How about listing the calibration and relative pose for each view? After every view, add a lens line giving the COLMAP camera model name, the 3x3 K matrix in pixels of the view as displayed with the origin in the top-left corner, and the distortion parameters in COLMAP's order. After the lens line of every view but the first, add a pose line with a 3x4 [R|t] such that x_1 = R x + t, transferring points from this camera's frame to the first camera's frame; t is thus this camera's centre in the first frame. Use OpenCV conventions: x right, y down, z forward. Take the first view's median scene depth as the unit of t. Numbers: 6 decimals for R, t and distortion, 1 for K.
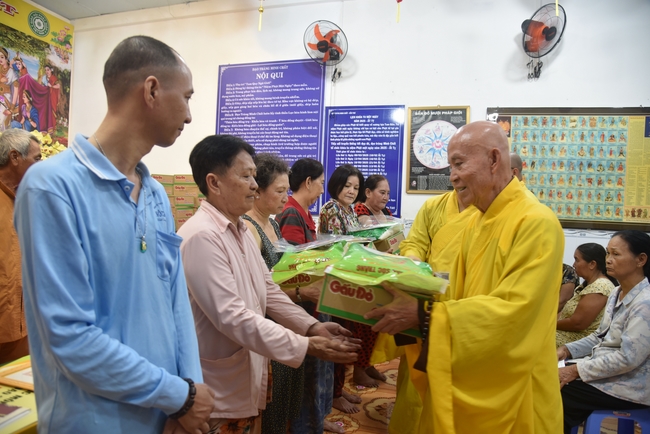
lens RADIAL K [[447.8, 0, 323.8], [0, 447.8, 218.7], [0, 0, 1]] dist [-0.110981, 0.063096]
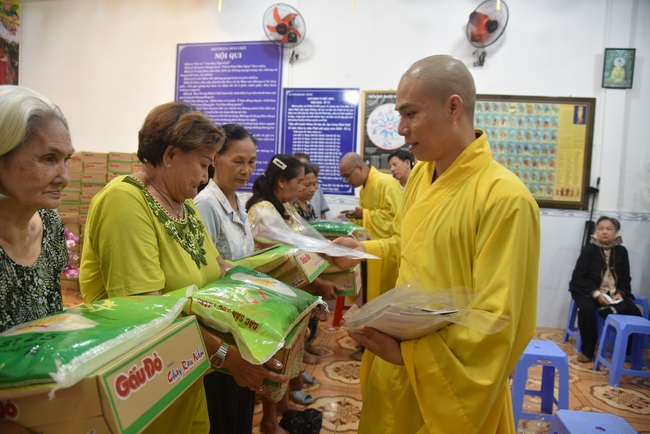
lens RADIAL K [[447.8, 0, 325.1], [0, 447.8, 220.1], [0, 0, 1]] dist [-0.110981, 0.063096]
pose [[0.994148, -0.002587, 0.107996, -0.011947], [-0.002558, 0.998869, 0.047472, 0.006246], [-0.107997, -0.047471, 0.993017, -0.050063]]
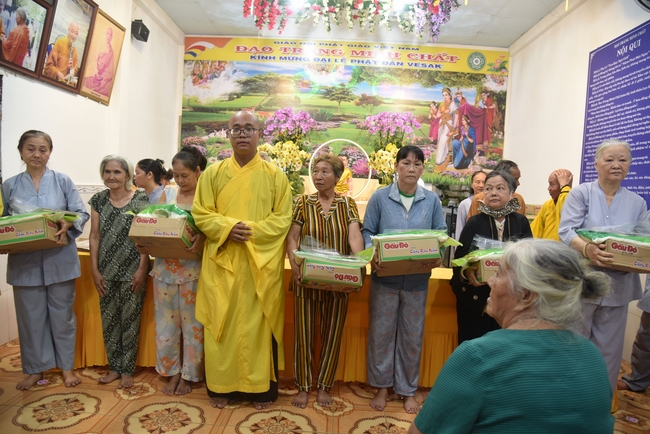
lens RADIAL K [[447.8, 0, 324.6], [0, 447.8, 223.1], [0, 0, 1]] dist [-0.110981, 0.063096]
pose [[0.258232, 0.048117, -0.964884, 0.547401], [-0.068075, 0.997183, 0.031509, 0.016286], [0.963681, 0.057547, 0.260780, 0.280529]]
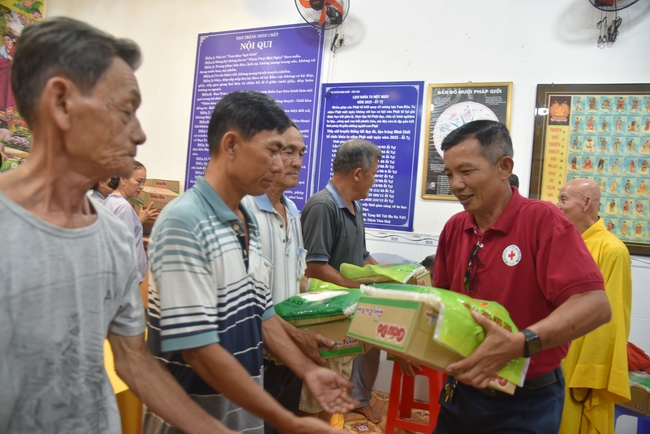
lens RADIAL K [[447.8, 0, 323.4], [0, 447.8, 221.2], [0, 0, 1]] dist [-0.110981, 0.063096]
pose [[0.994988, 0.043116, -0.090217, 0.088580], [-0.044216, 0.998970, -0.010232, -0.004059], [0.089682, 0.014170, 0.995870, 0.238794]]
